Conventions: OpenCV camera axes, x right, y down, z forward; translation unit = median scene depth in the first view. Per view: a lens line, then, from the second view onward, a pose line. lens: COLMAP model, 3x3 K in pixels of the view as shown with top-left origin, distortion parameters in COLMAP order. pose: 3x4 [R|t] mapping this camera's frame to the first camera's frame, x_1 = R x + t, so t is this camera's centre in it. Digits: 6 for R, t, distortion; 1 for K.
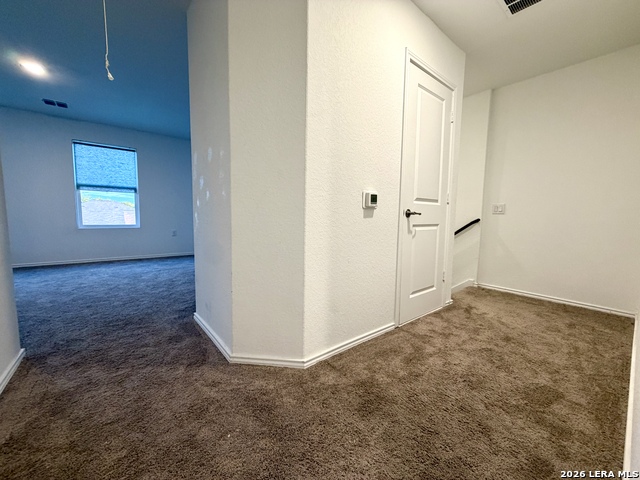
lens RADIAL K [[255.0, 0, 320.0], [0, 255.0, 240.0], [0, 0, 1]] dist [-0.001731, -0.000141]
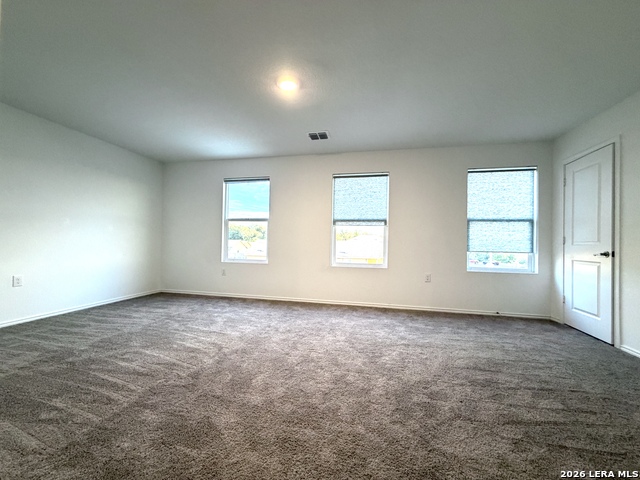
lens RADIAL K [[255.0, 0, 320.0], [0, 255.0, 240.0], [0, 0, 1]] dist [-0.001731, -0.000141]
pose [[0.628151, -0.011284, -0.778010, -0.243312], [-0.078779, 0.993834, -0.078019, -0.064590], [0.774093, 0.110299, 0.623389, 0.367558]]
